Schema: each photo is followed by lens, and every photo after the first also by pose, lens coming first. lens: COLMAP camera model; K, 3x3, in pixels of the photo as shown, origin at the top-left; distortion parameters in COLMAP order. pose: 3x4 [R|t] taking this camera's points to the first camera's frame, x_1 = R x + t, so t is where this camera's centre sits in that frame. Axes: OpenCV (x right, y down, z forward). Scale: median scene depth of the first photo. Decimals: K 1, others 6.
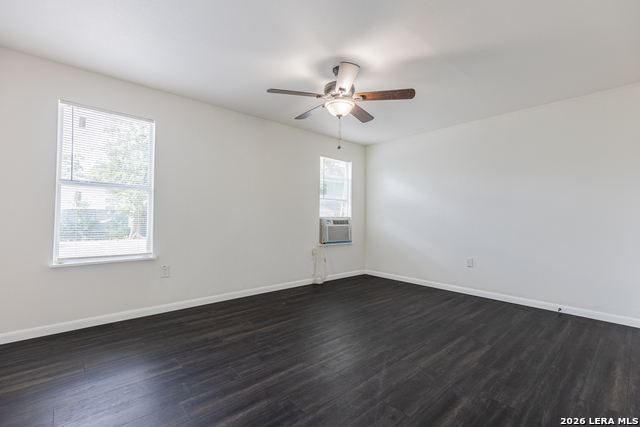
lens RADIAL K [[286.4, 0, 323.5], [0, 286.4, 212.3], [0, 0, 1]] dist [0.008645, 0.000038]
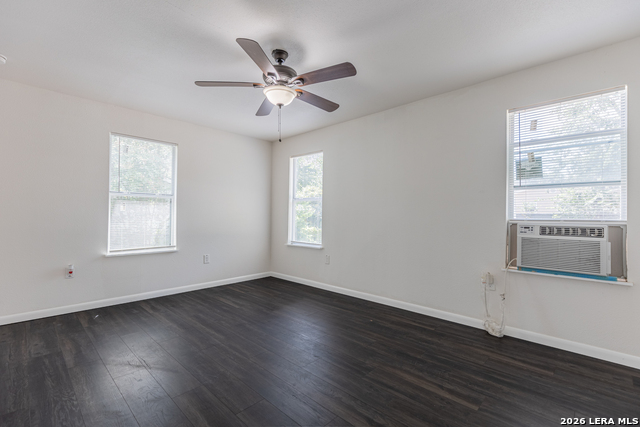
lens RADIAL K [[286.4, 0, 323.6], [0, 286.4, 214.0], [0, 0, 1]] dist [0.008645, 0.000038]
pose [[0.075064, -0.018112, -0.997014, 0.880752], [0.011693, 0.999782, -0.017282, 0.016783], [0.997110, -0.010361, 0.075260, 0.986599]]
